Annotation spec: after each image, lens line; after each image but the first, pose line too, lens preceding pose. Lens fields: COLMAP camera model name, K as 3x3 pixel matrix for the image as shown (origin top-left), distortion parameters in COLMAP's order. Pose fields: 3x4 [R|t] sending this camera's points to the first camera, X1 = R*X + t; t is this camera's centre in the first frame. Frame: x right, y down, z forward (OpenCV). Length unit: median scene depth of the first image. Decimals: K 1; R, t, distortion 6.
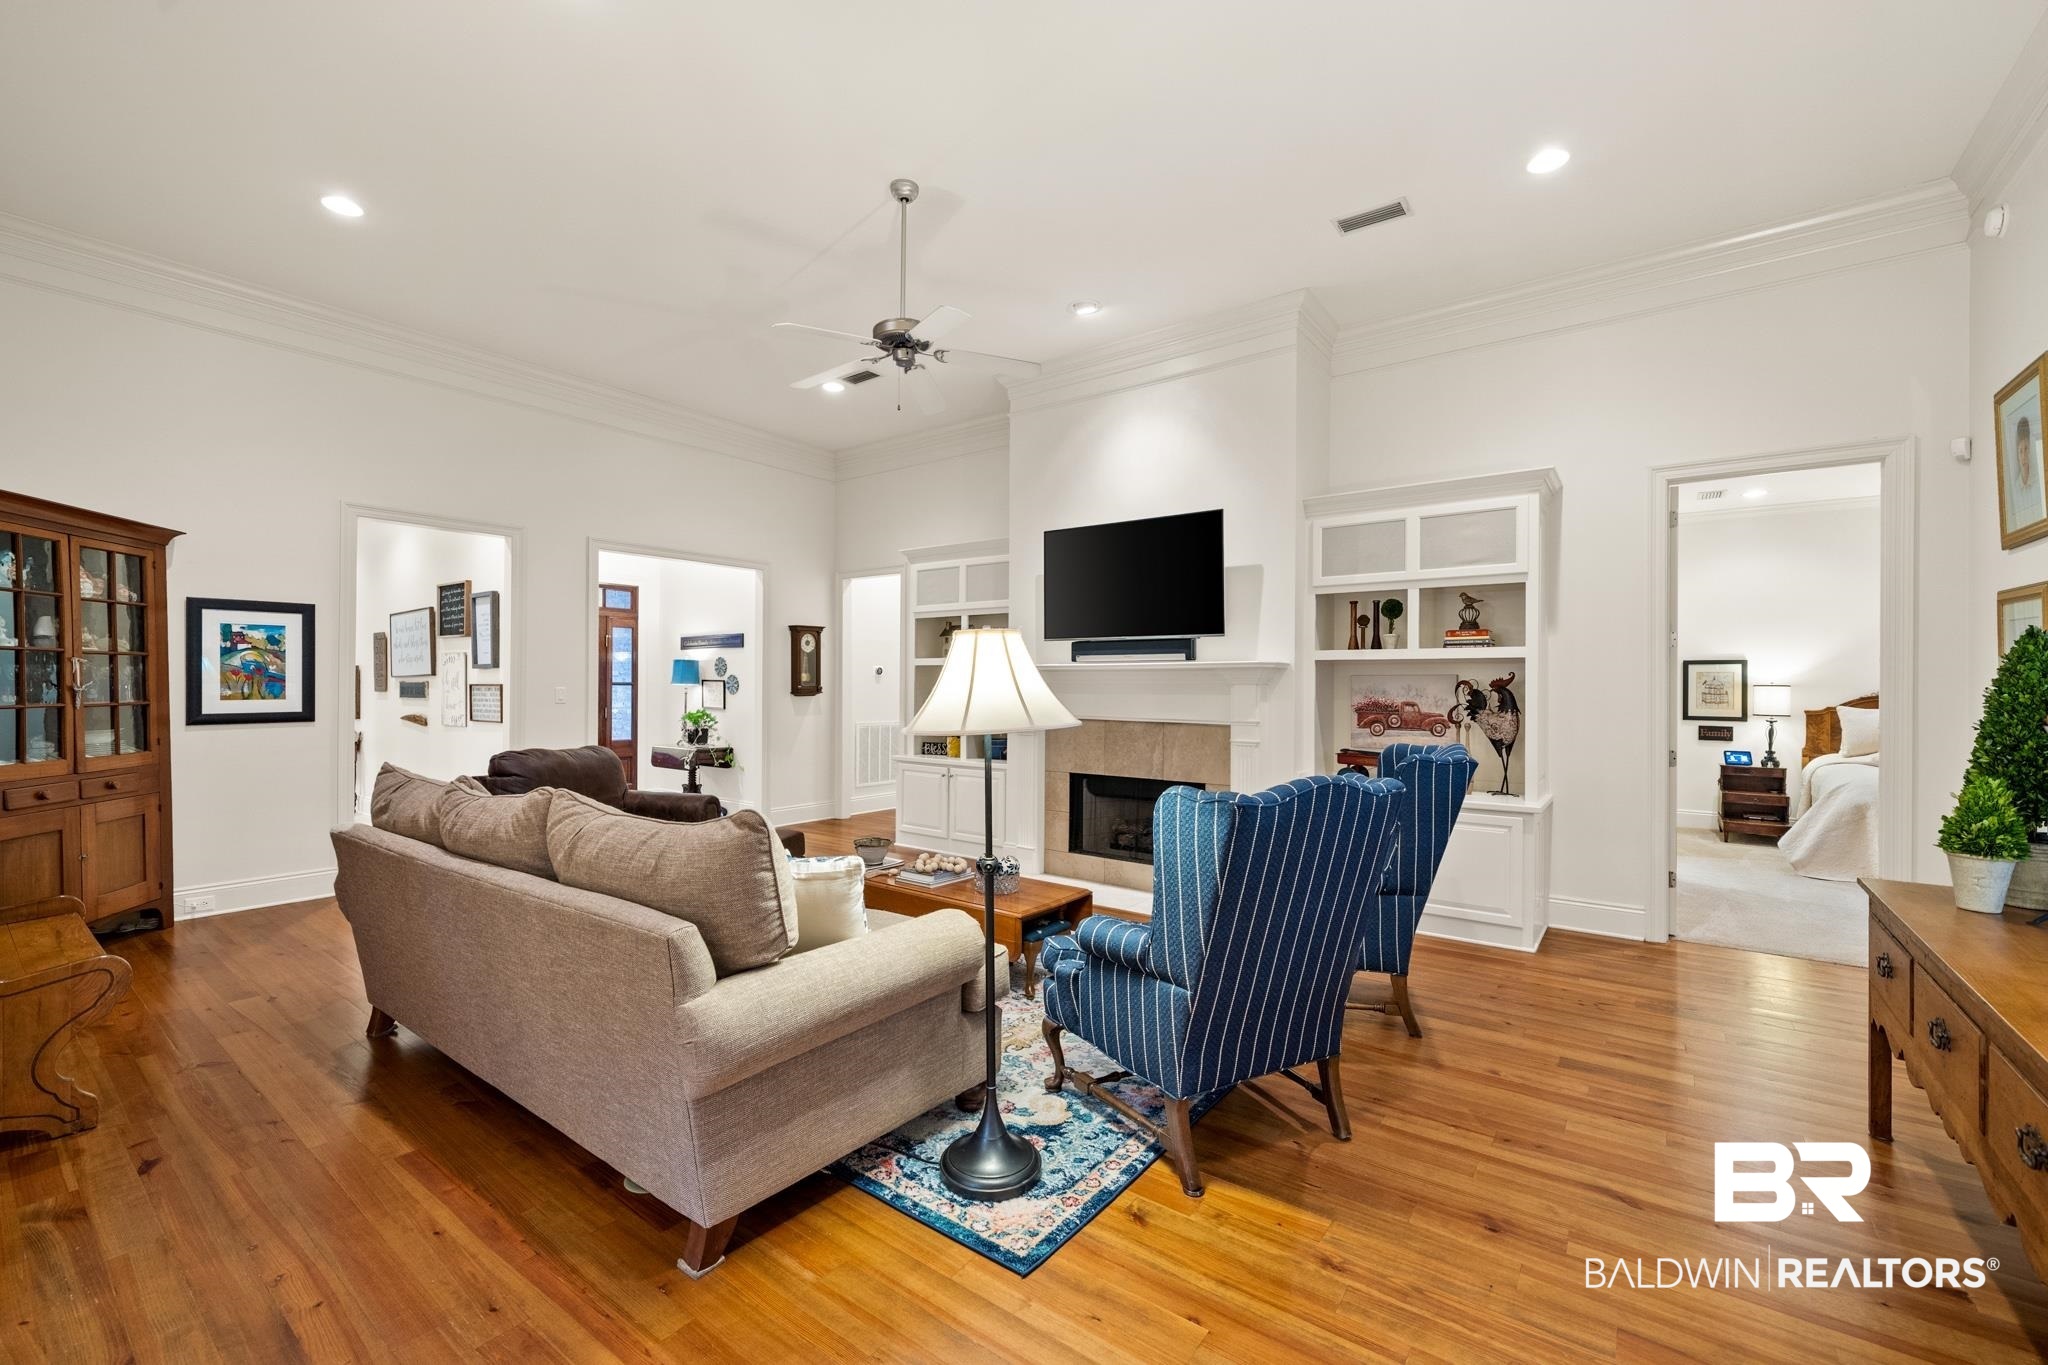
lens RADIAL K [[838.1, 0, 1024.0], [0, 838.1, 682.5], [0, 0, 1]] dist [0.001487, 0.000314]
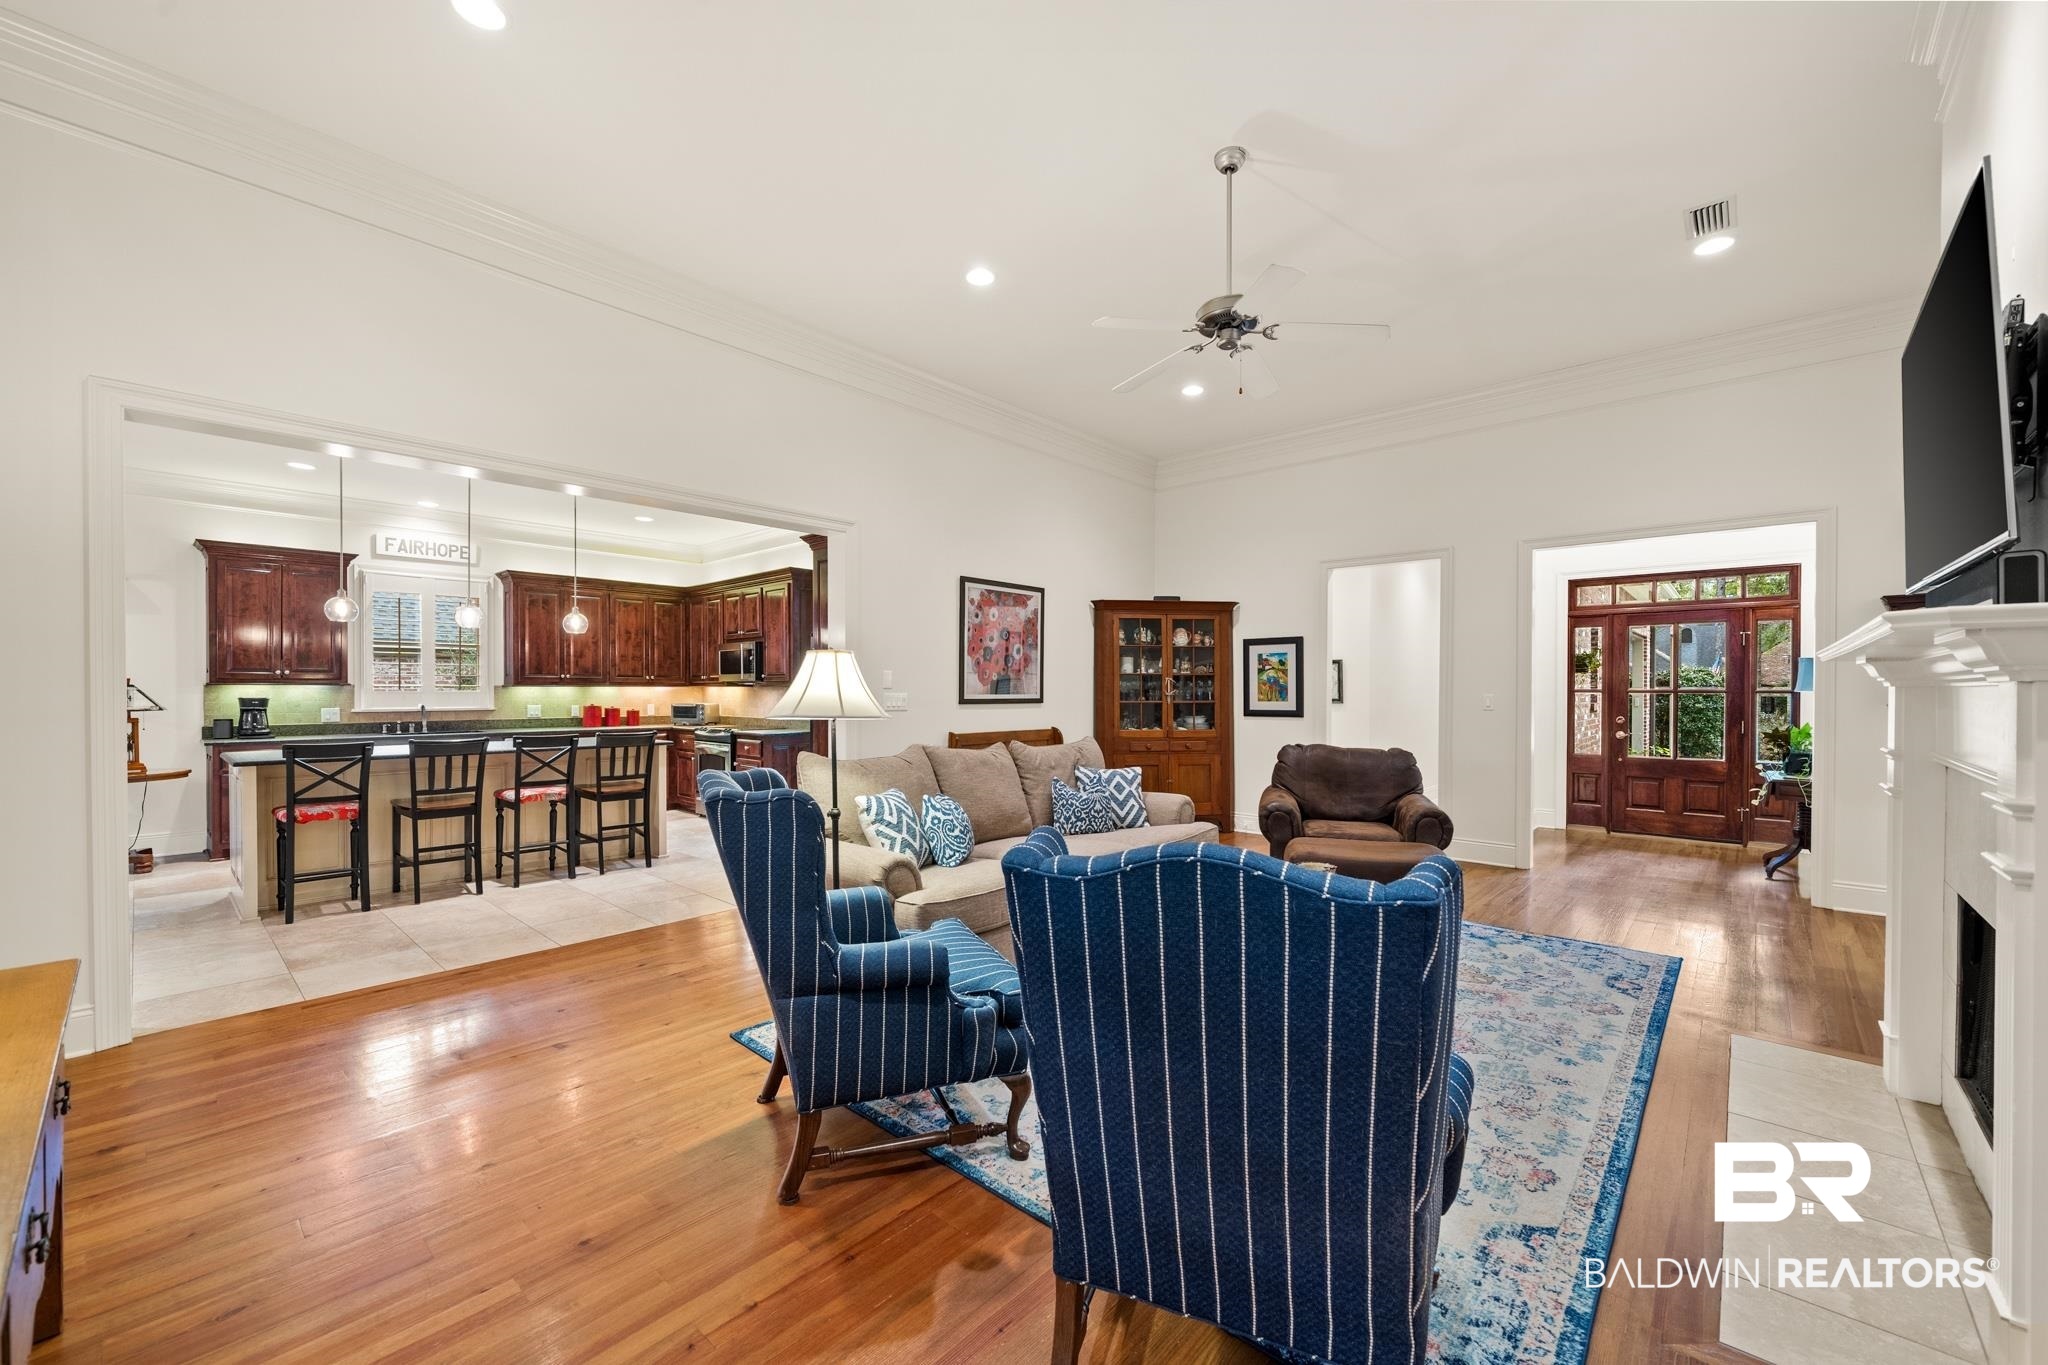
lens RADIAL K [[803.7, 0, 1021.2], [0, 803.7, 697.3], [0, 0, 1]] dist [-0.003075, -0.000247]
pose [[-0.094270, 0.004360, -0.995537, 0.563799], [0.001845, 0.999989, 0.004205, 0.005177], [0.995545, -0.001440, -0.094277, 0.626003]]
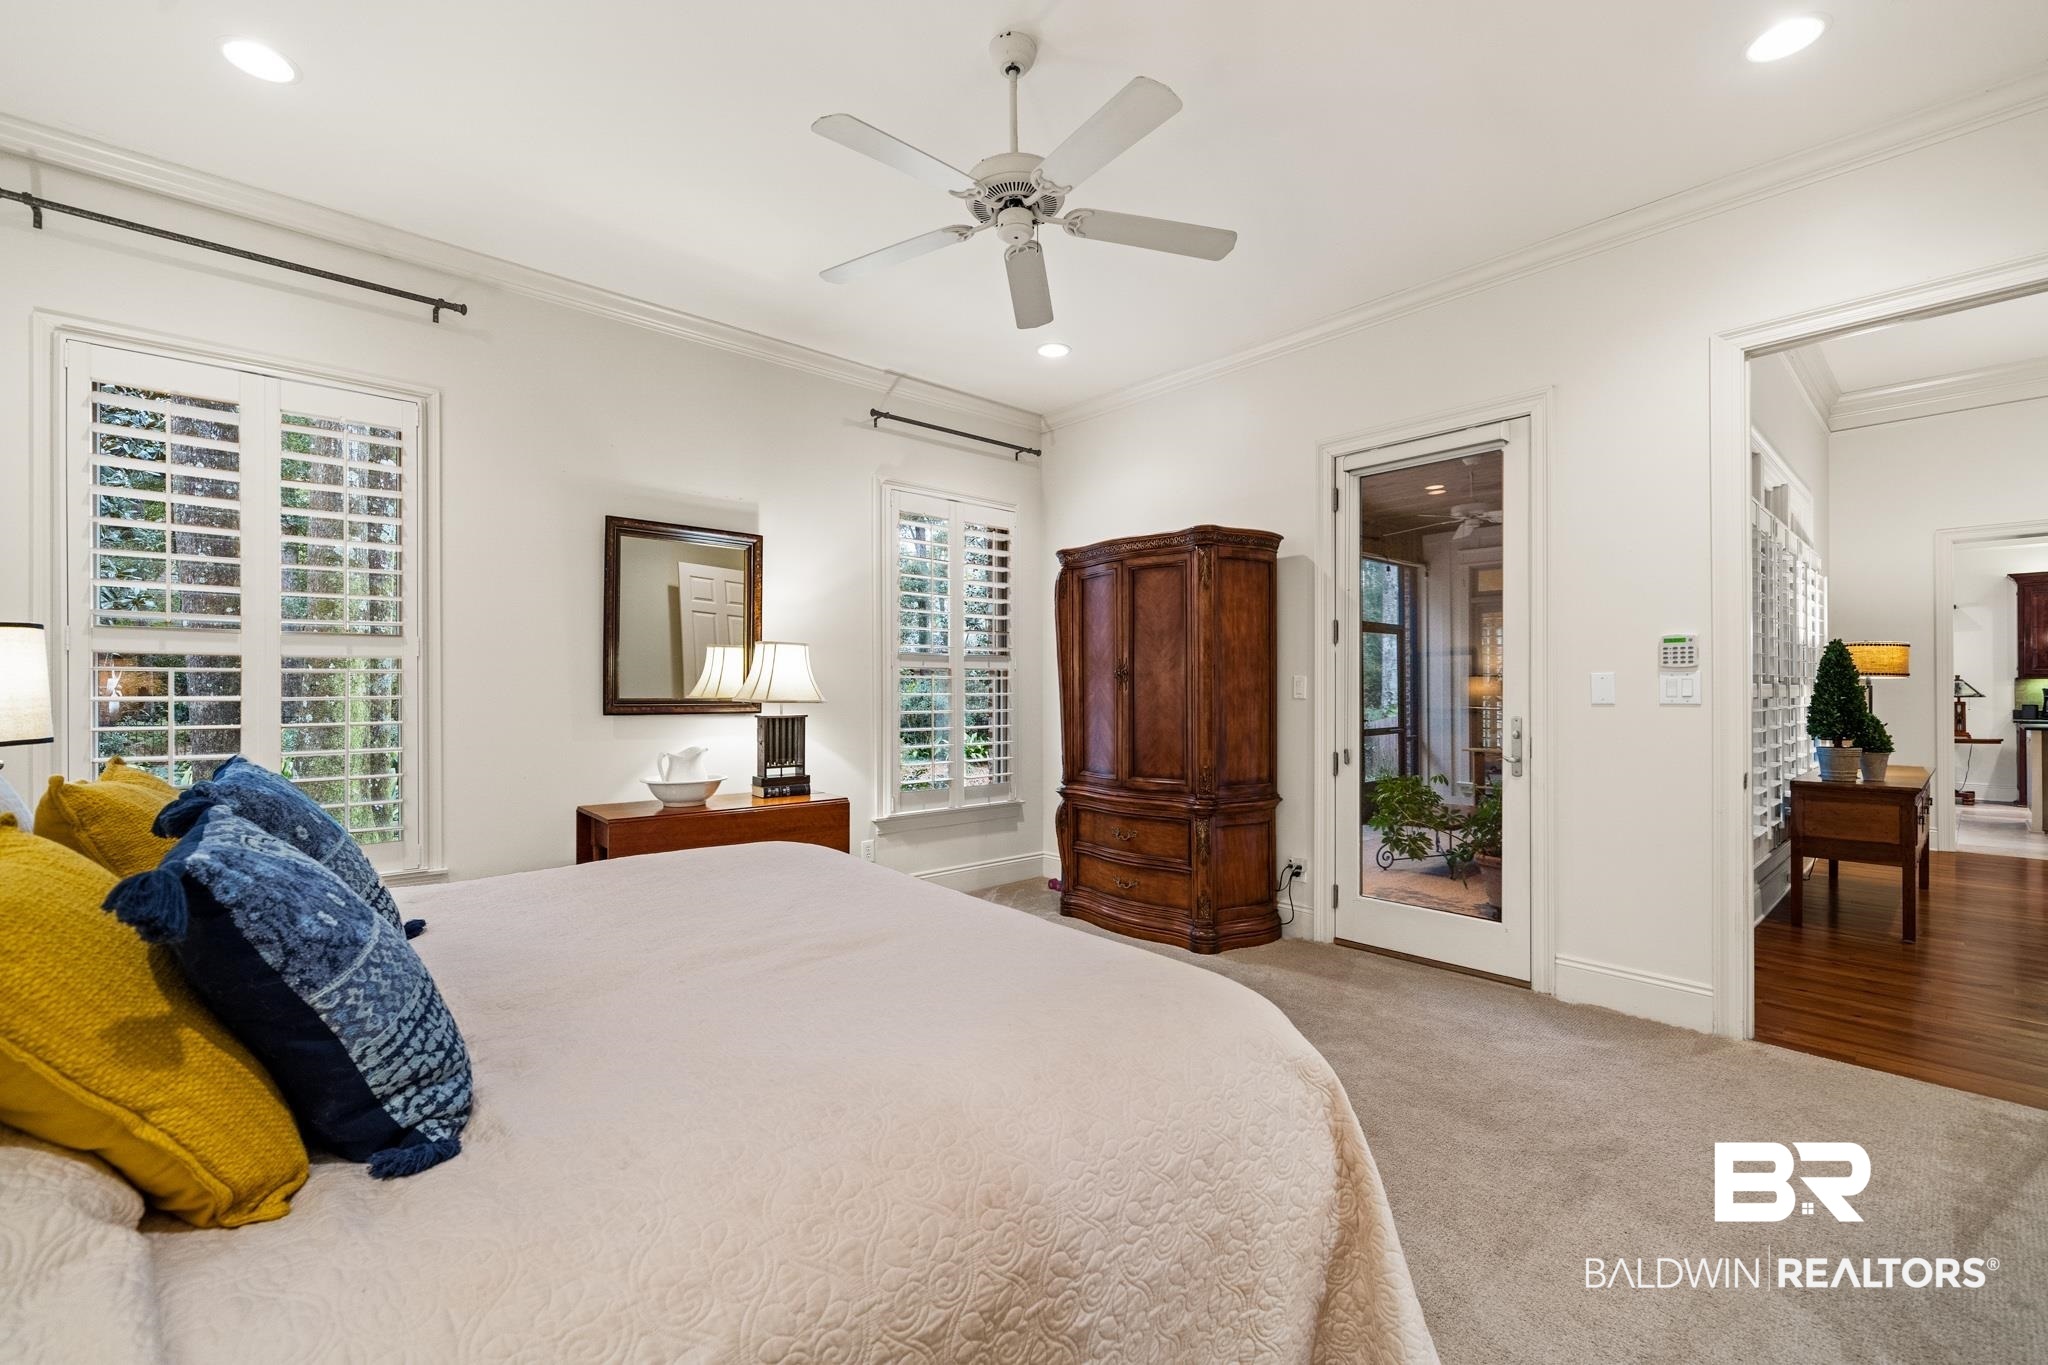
lens RADIAL K [[853.7, 0, 1019.6], [0, 853.7, 689.8], [0, 0, 1]] dist [-0.001797, 0.000708]
pose [[-0.981162, -0.005193, 0.193118, 1.153200], [-0.005572, 0.999983, -0.001416, 0.025845], [-0.193107, -0.002466, -0.981175, 1.409349]]
